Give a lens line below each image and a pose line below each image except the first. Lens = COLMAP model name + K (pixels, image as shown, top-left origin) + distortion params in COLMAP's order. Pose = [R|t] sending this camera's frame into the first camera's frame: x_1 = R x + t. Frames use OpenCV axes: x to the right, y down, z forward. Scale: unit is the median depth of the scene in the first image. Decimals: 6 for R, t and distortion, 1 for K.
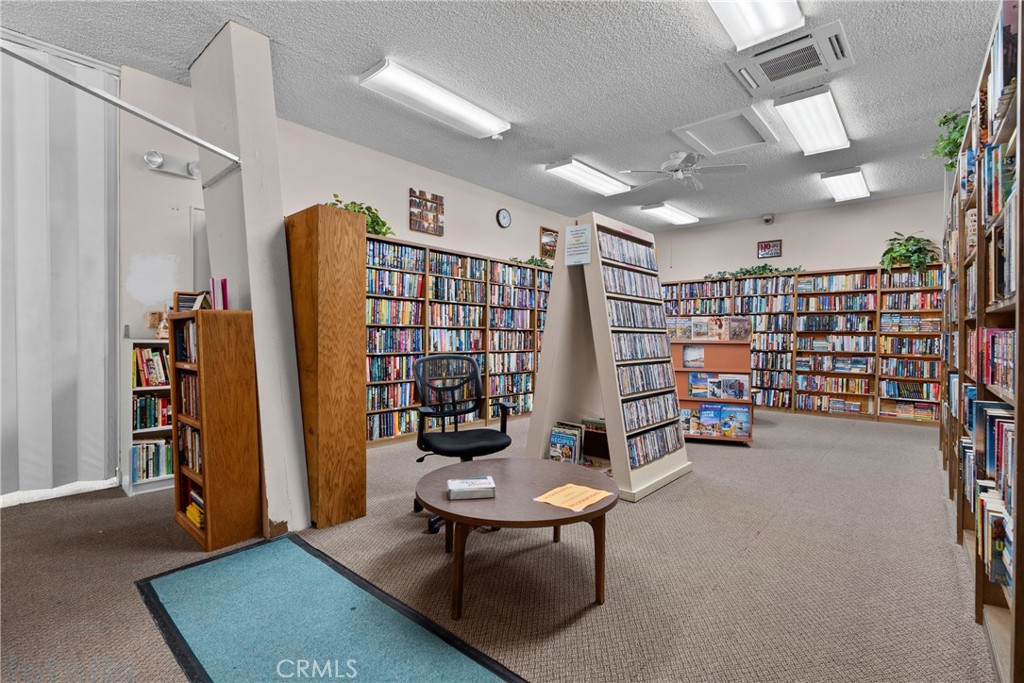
lens RADIAL K [[464.3, 0, 515.9], [0, 464.3, 342.5], [0, 0, 1]] dist [-0.008281, 0.003867]
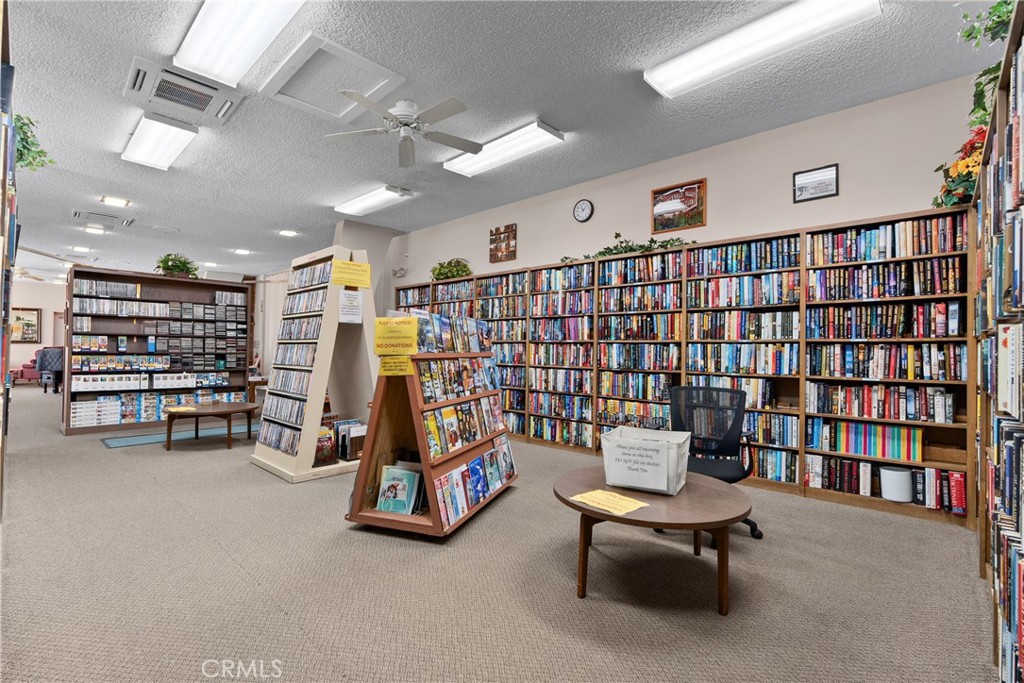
lens RADIAL K [[464.3, 0, 515.8], [0, 464.3, 341.7], [0, 0, 1]] dist [-0.008281, 0.003867]
pose [[-0.020440, -0.024157, -0.999499, 0.890371], [-0.022497, 0.999466, -0.023696, -0.006491], [0.999538, 0.022001, -0.020973, 0.980136]]
